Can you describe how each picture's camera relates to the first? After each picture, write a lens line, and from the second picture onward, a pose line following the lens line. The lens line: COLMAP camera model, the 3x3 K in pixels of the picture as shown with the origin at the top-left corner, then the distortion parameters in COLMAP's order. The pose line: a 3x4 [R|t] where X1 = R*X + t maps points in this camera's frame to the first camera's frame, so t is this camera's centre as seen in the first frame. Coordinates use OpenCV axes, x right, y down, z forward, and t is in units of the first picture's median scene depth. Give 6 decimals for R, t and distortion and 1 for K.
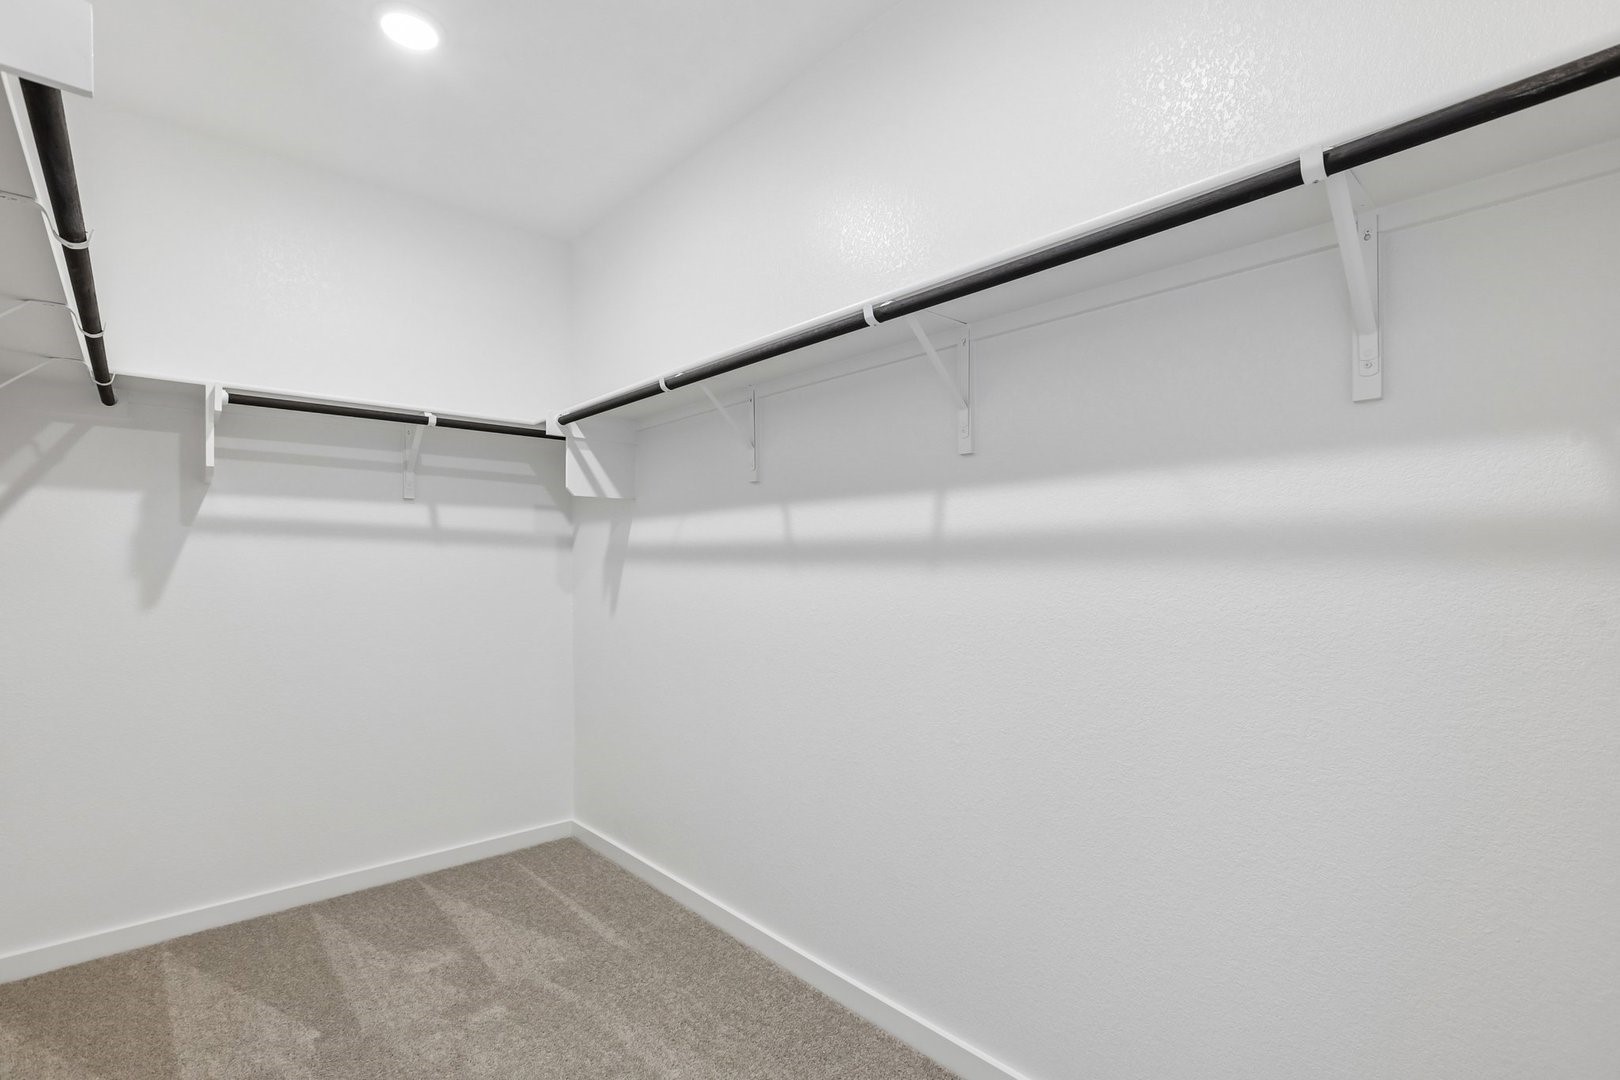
lens RADIAL K [[738.0, 0, 819.5], [0, 738.0, 579.6], [0, 0, 1]] dist [-0.002683, 0.001228]
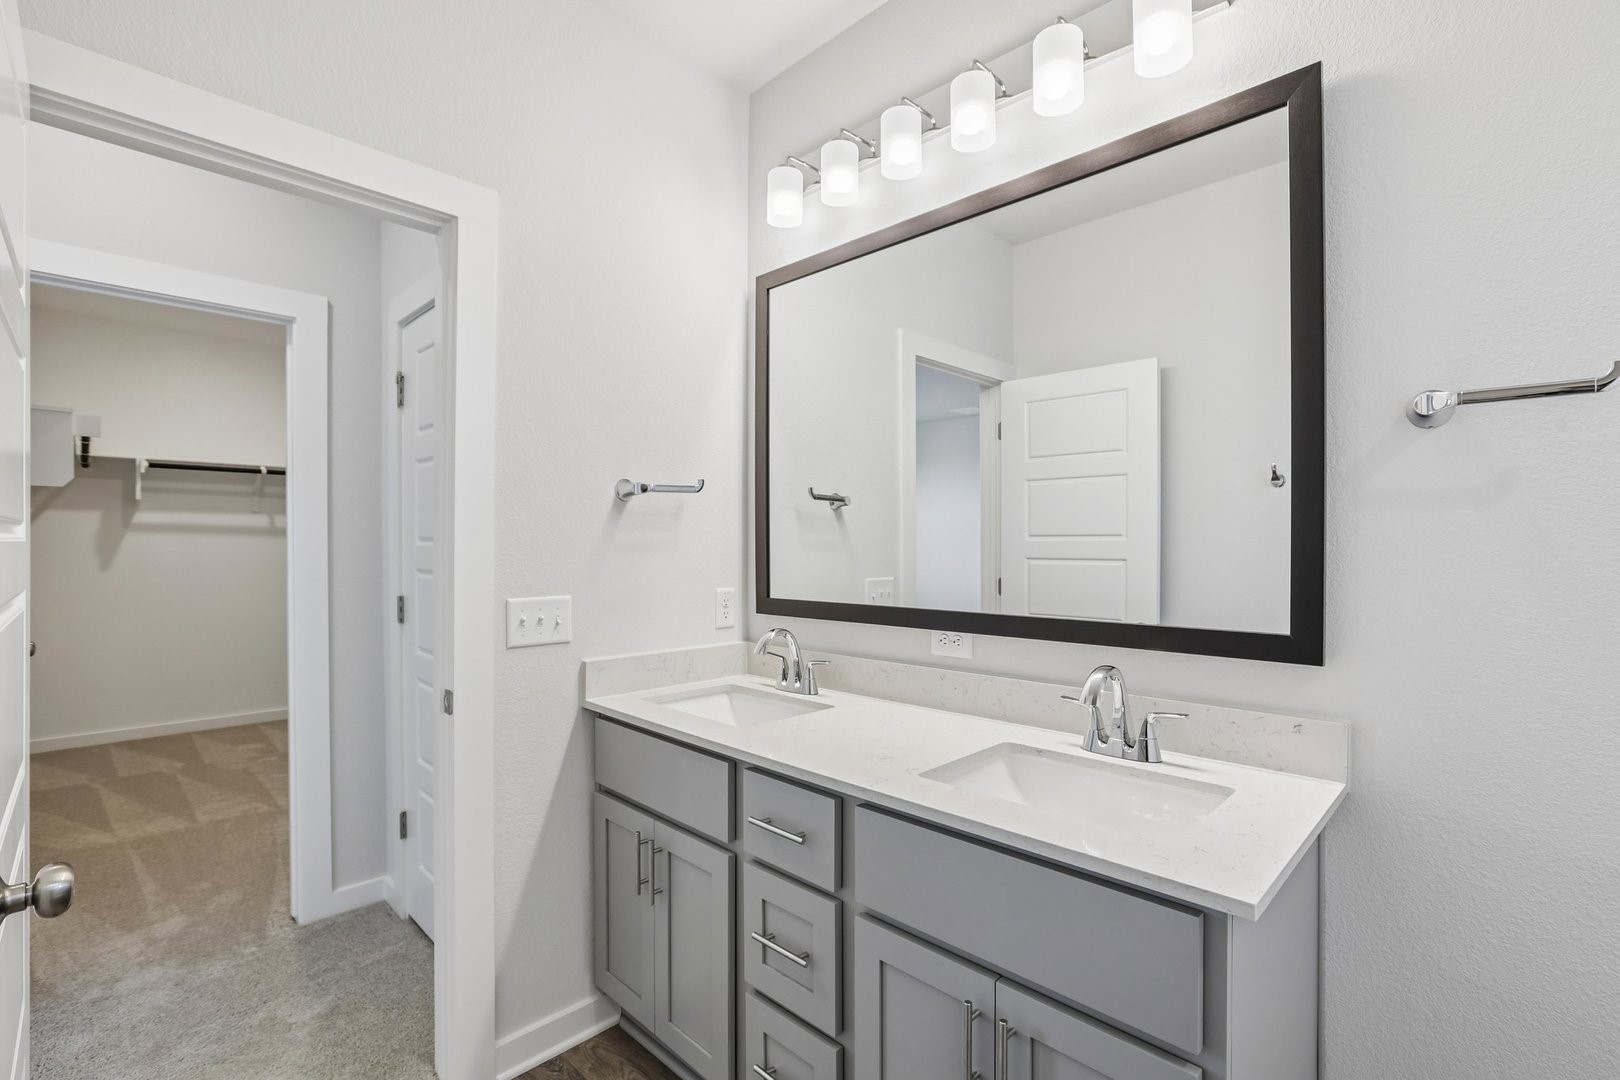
lens RADIAL K [[738.0, 0, 848.4], [0, 738.0, 541.9], [0, 0, 1]] dist [-0.002683, 0.001228]
pose [[0.998128, -0.015536, 0.059153, 0.934731], [0.018166, 0.998858, -0.044186, 0.084454], [-0.058399, 0.045178, 0.997271, -1.054012]]
